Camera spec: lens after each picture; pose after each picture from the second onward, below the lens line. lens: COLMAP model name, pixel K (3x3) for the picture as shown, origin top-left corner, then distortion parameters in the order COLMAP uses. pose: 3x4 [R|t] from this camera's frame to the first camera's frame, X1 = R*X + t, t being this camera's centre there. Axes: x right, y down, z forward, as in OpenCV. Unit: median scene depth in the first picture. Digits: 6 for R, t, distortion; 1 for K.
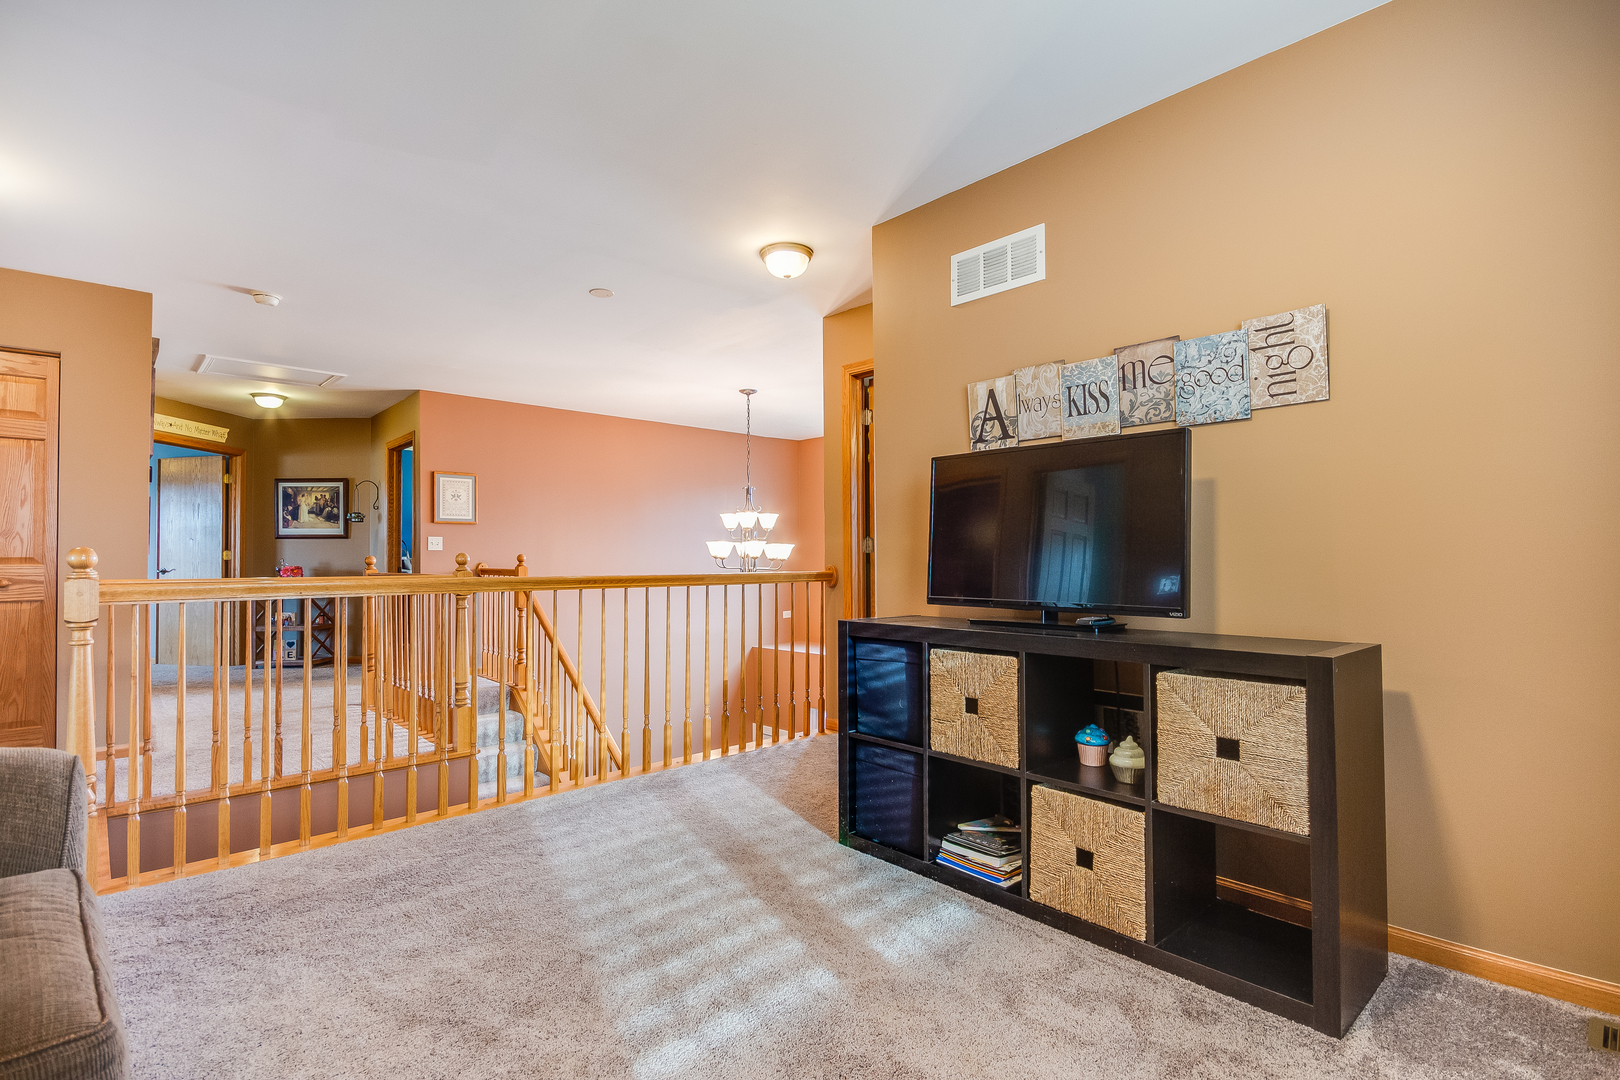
lens RADIAL K [[762.6, 0, 813.2], [0, 762.6, 545.3], [0, 0, 1]] dist [-0.016688, -0.000056]
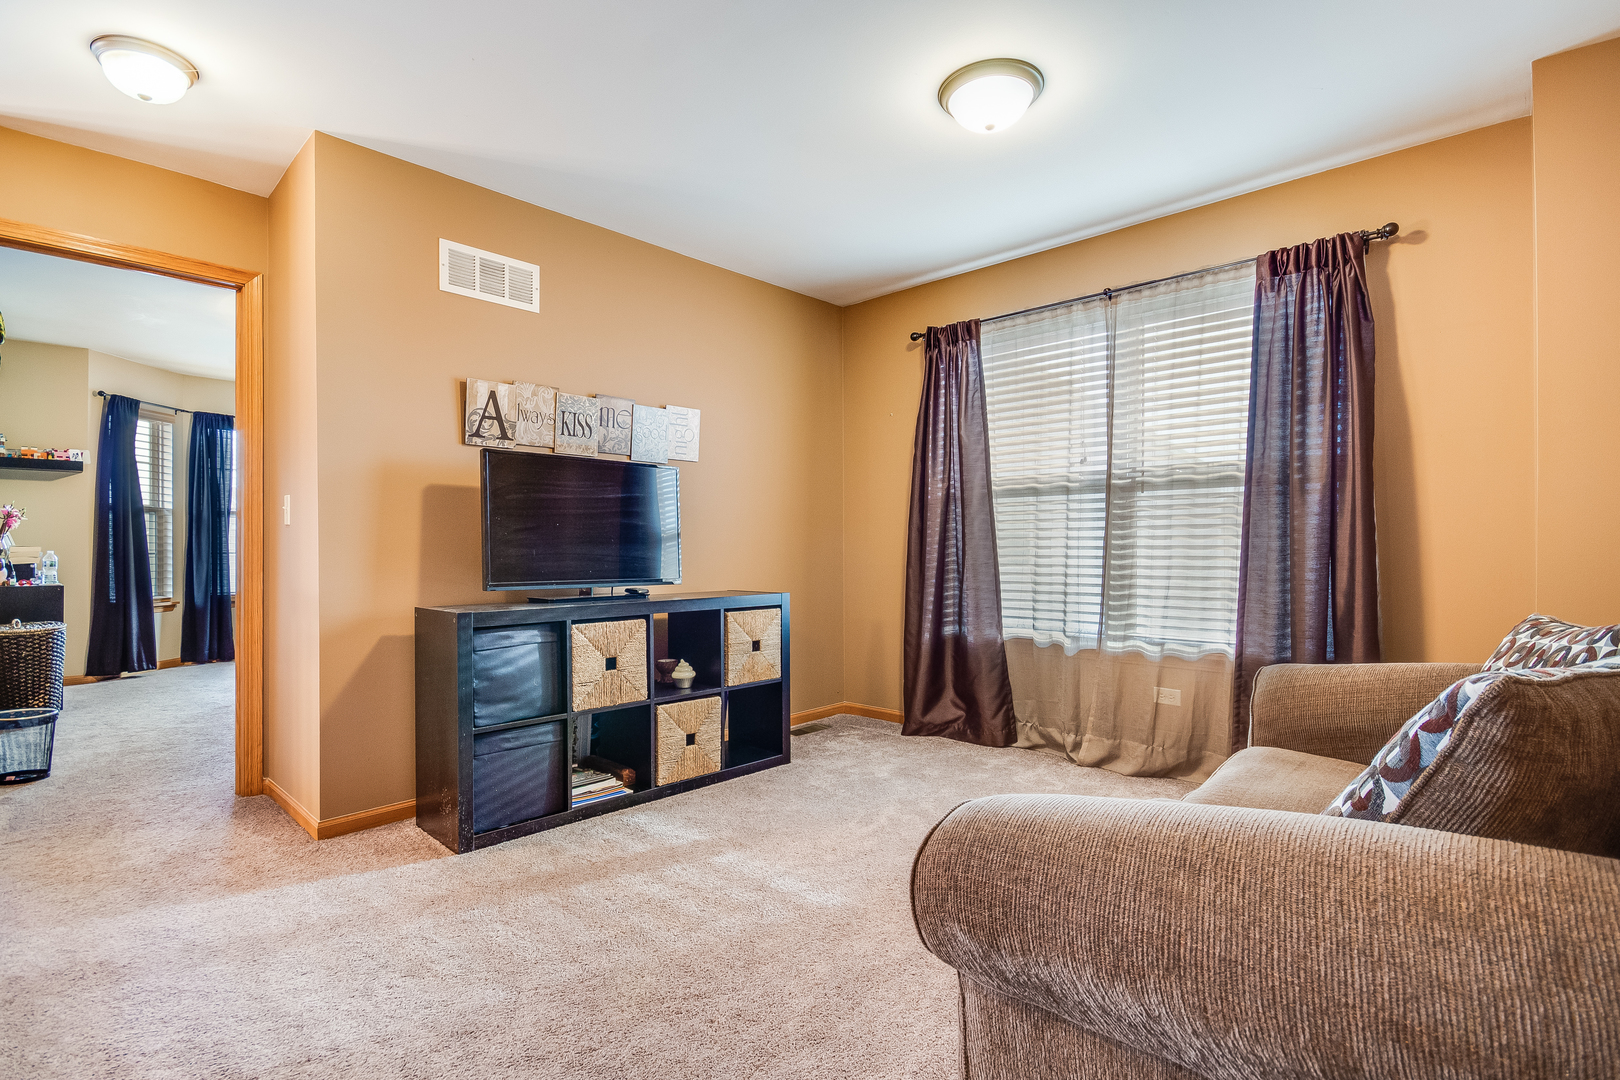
lens RADIAL K [[764.4, 0, 813.1], [0, 764.4, 549.2], [0, 0, 1]] dist [-0.000981, -0.004668]
pose [[-0.056203, 0.003683, 0.998413, -0.966693], [-0.017564, 0.999835, -0.004677, 0.019272], [-0.998265, -0.017799, -0.056129, 0.664126]]
